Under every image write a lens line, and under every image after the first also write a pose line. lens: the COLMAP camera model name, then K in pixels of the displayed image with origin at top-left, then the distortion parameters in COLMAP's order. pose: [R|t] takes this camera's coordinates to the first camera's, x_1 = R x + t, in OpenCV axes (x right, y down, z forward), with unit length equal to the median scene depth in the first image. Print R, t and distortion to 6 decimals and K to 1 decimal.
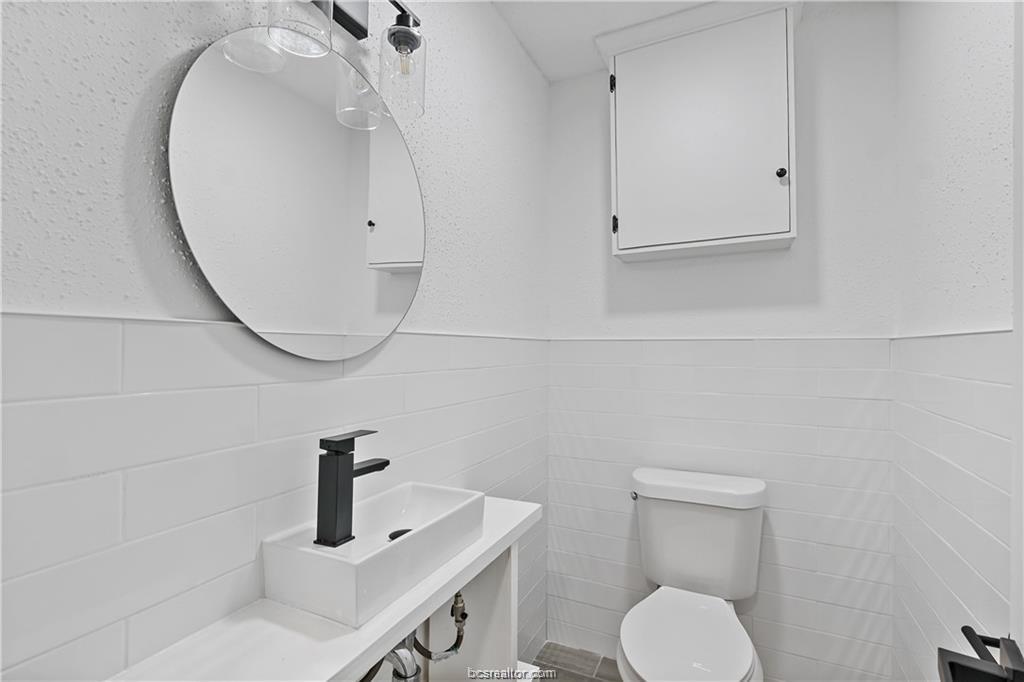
lens RADIAL K [[476.4, 0, 511.6], [0, 476.4, 341.6], [0, 0, 1]] dist [-0.003902, -0.000320]
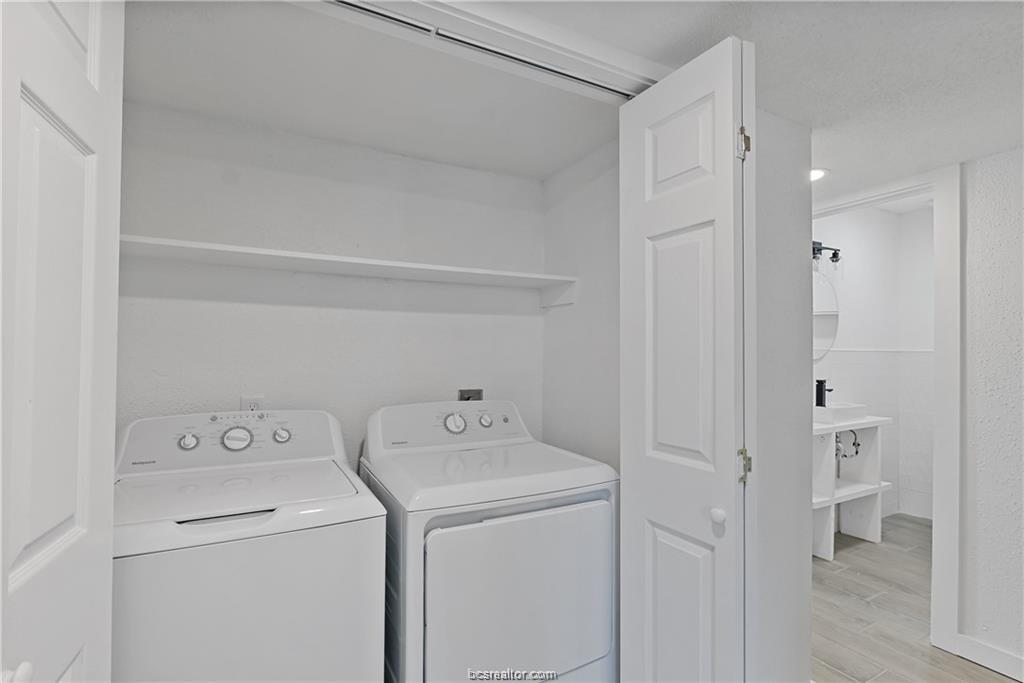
lens RADIAL K [[476.4, 0, 510.9], [0, 476.4, 344.8], [0, 0, 1]] dist [-0.003902, -0.000320]
pose [[0.806284, -0.003277, -0.591520, -0.095611], [0.004118, 0.999992, 0.000074, -0.070239], [0.591515, -0.002496, 0.806290, -2.817866]]
